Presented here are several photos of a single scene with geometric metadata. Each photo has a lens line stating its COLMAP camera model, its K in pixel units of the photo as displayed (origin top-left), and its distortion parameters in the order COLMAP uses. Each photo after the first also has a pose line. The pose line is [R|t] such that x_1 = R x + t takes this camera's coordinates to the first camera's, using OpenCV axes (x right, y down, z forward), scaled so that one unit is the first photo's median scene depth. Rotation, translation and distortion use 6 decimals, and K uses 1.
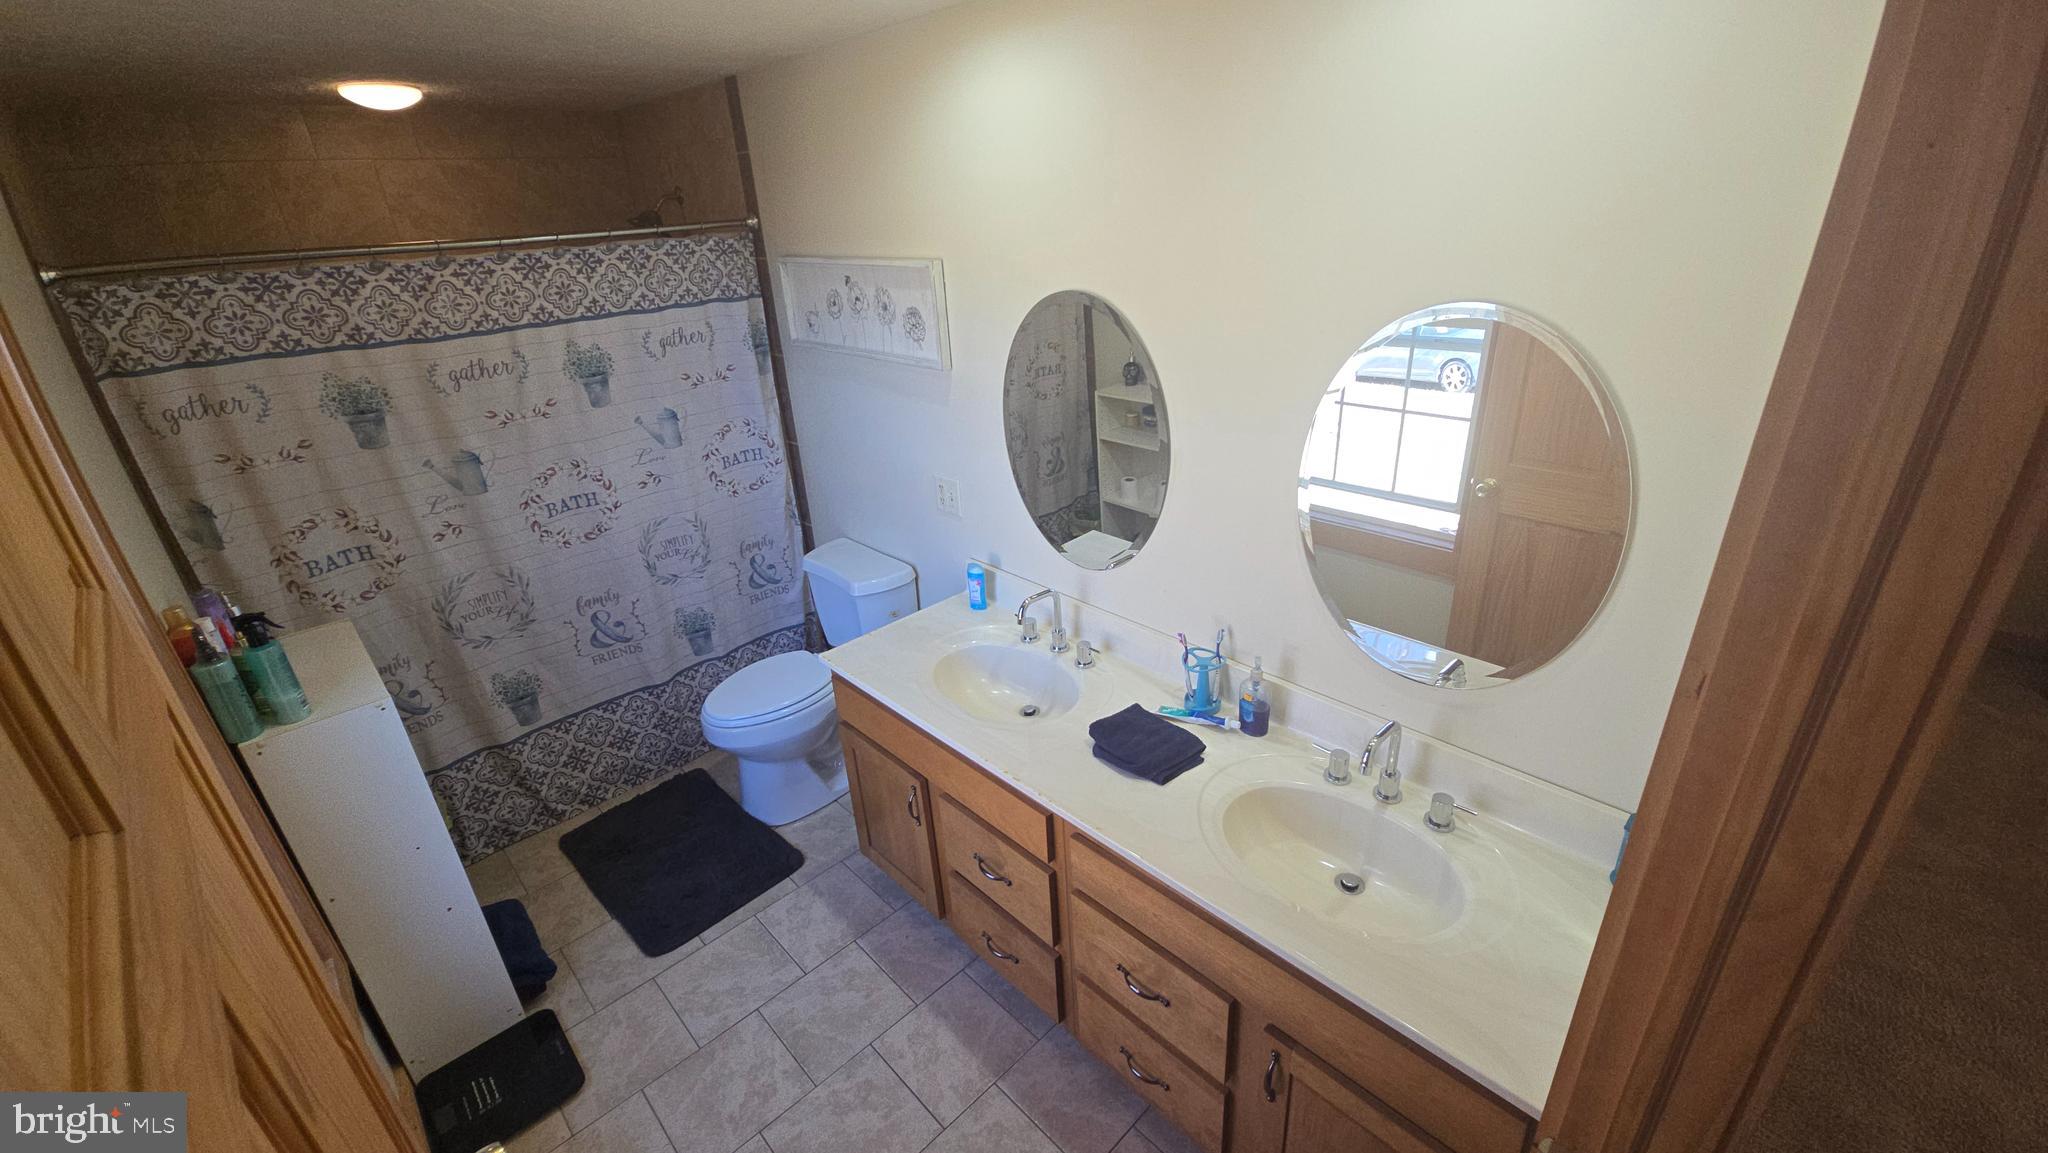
lens RADIAL K [[839.6, 0, 1030.4], [0, 839.6, 575.7], [0, 0, 1]] dist [0.010082, -0.005804]
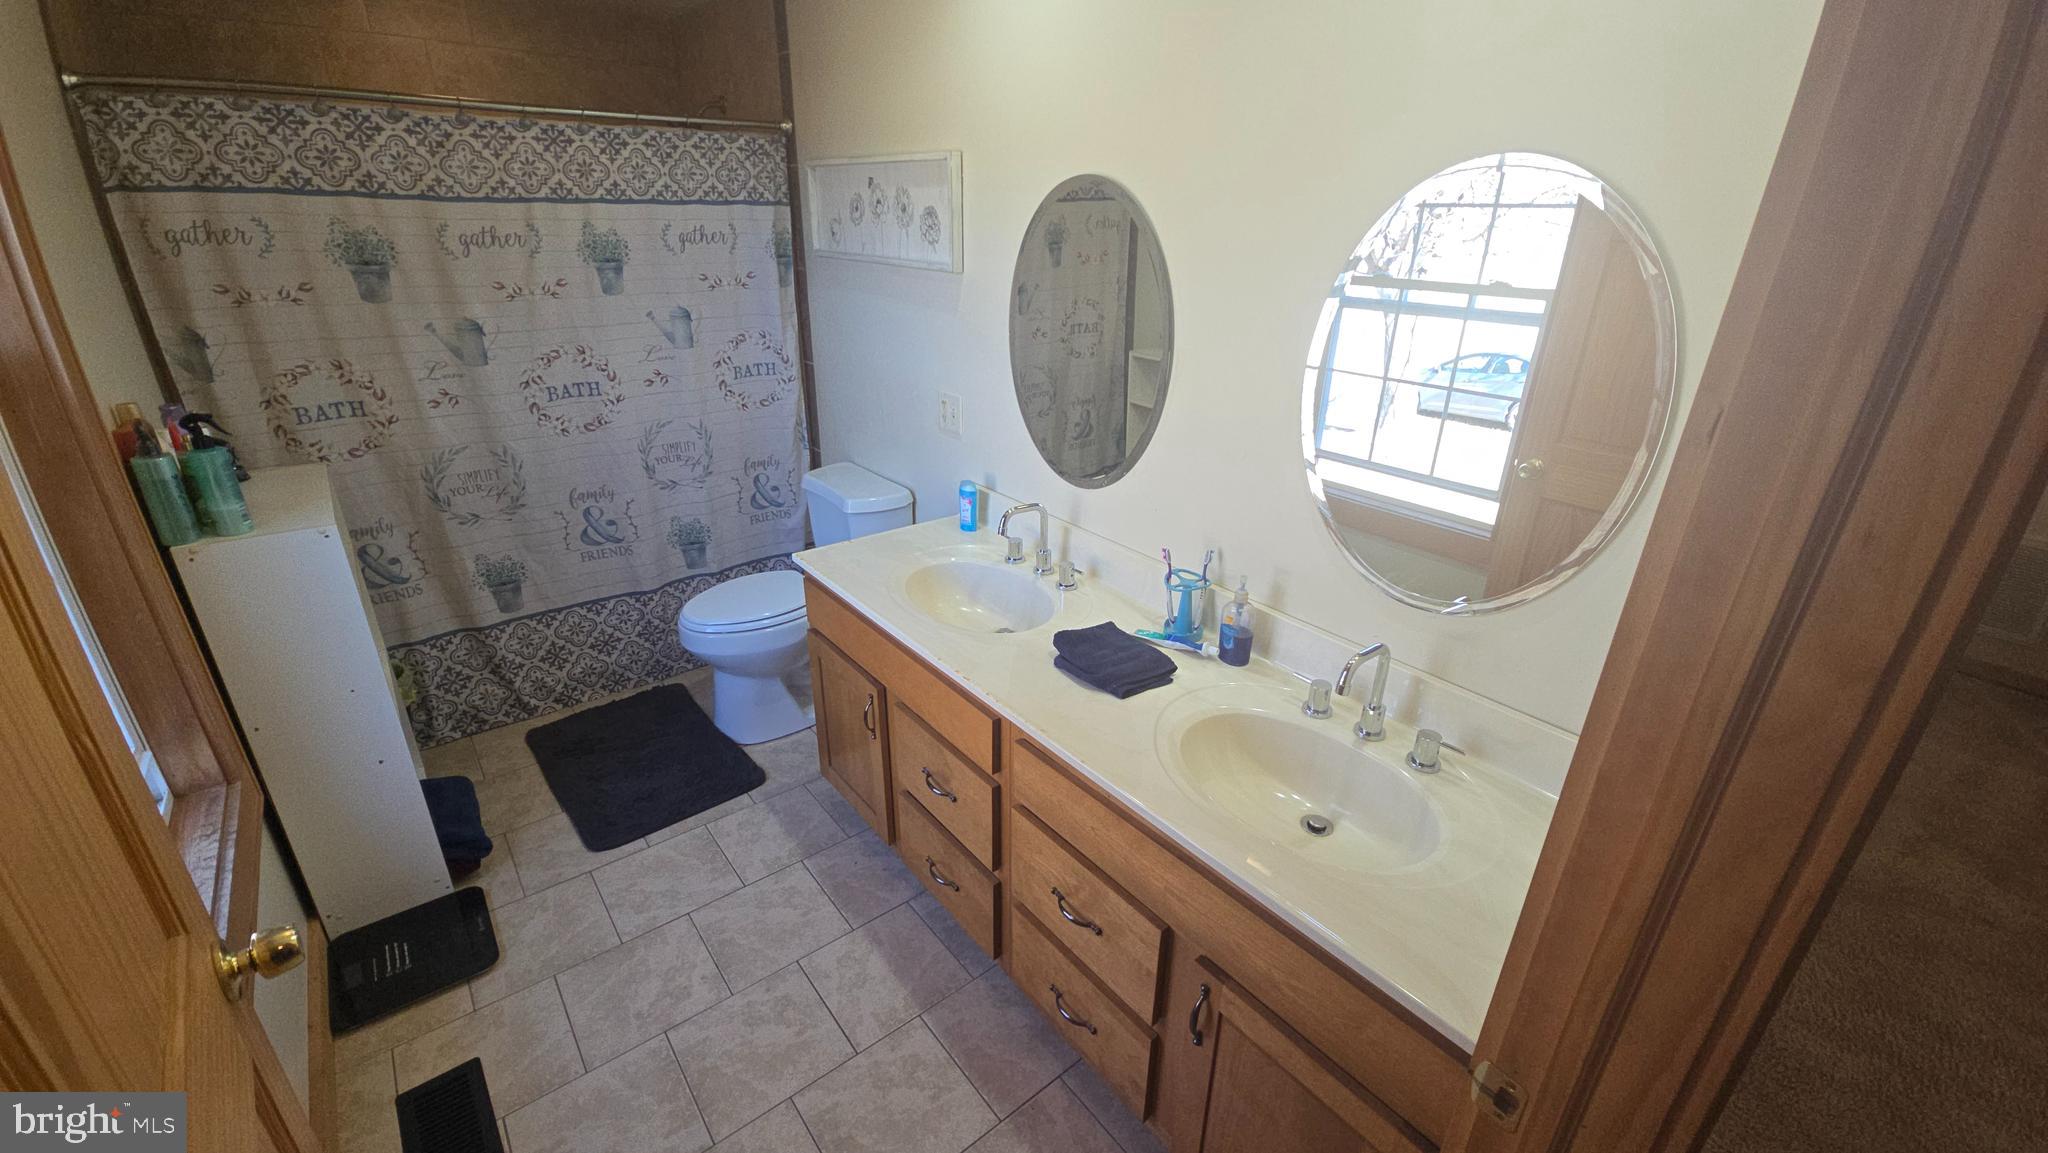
lens RADIAL K [[839.6, 0, 1028.6], [0, 839.6, 572.0], [0, 0, 1]] dist [0.010082, -0.005804]
pose [[0.993426, 0.101178, -0.053545, 0.070786], [-0.102065, 0.994678, -0.014100, 0.105577], [0.051834, 0.019472, 0.998466, 0.061998]]
